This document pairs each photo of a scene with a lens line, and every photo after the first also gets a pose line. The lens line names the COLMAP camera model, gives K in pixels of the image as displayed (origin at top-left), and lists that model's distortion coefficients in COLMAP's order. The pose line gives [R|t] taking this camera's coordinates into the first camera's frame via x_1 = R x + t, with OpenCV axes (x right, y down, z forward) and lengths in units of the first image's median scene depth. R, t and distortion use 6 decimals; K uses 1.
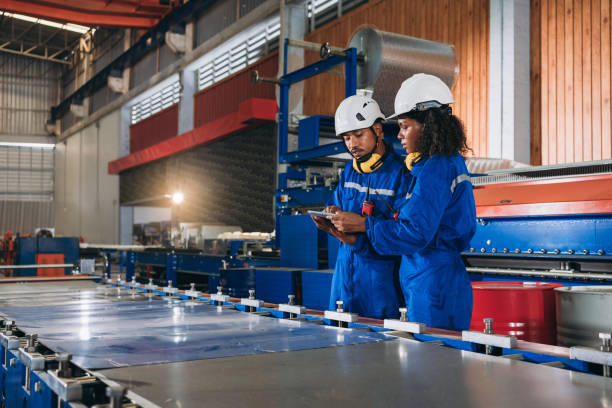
lens RADIAL K [[655.9, 0, 309.7], [0, 655.9, 202.4], [0, 0, 1]] dist [0.043956, -0.010249]
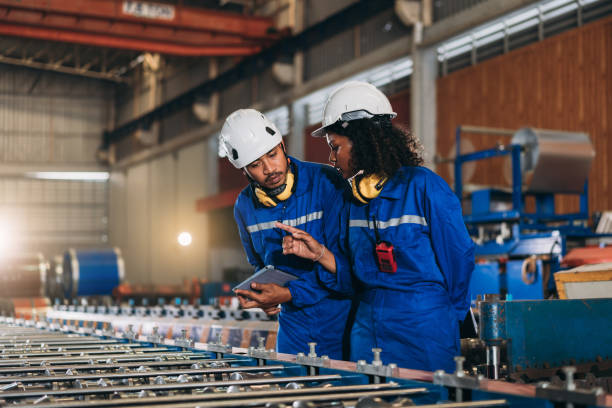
lens RADIAL K [[963.8, 0, 304.5], [0, 963.8, 204.4], [0, 0, 1]] dist [0.002107, -0.087703]
pose [[0.997489, -0.012798, -0.069654, -0.082474], [0.010743, 0.999498, -0.029809, -0.016890], [0.070000, 0.028986, 0.997126, -0.358987]]
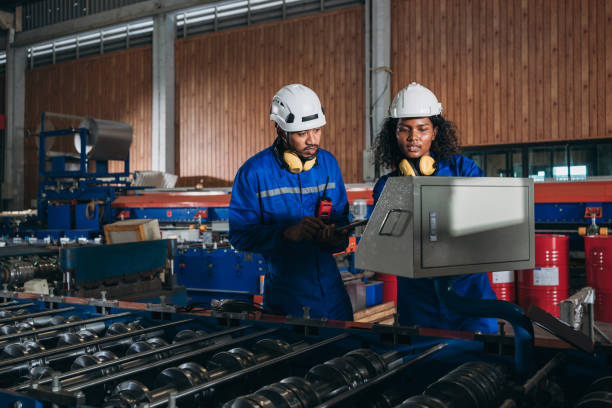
lens RADIAL K [[655.9, 0, 309.7], [0, 655.9, 202.4], [0, 0, 1]] dist [0.043956, -0.010249]
pose [[0.888110, -0.004816, 0.459606, -0.091811], [-0.017730, 0.998842, 0.044727, -0.033570], [-0.459289, -0.047871, 0.886996, -0.425143]]
